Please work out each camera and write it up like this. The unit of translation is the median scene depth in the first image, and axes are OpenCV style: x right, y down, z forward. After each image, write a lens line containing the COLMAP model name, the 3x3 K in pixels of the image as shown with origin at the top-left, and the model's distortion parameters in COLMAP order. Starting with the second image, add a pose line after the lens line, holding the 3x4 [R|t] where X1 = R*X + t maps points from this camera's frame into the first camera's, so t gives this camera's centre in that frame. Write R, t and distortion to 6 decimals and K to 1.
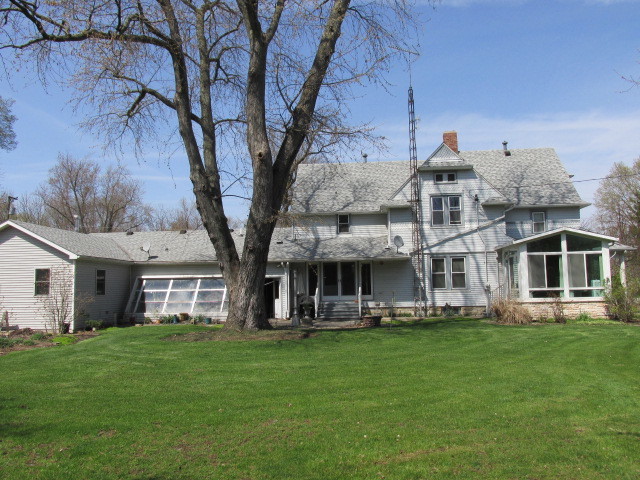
lens RADIAL K [[535.9, 0, 320.0], [0, 535.9, 240.9], [0, 0, 1]] dist [-0.004457, -0.009829]
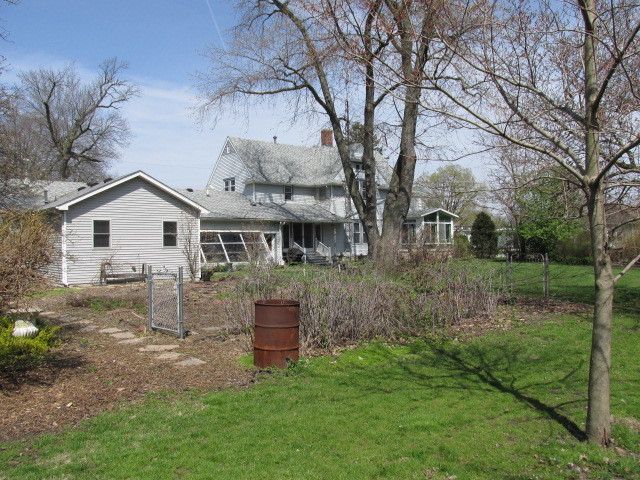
lens RADIAL K [[535.9, 0, 321.0], [0, 535.9, 239.4], [0, 0, 1]] dist [-0.004457, -0.009829]
pose [[0.718466, 0.012289, 0.695454, -0.872637], [-0.063187, 0.996863, 0.047662, 0.014506], [-0.692686, -0.078187, 0.716988, 0.017035]]
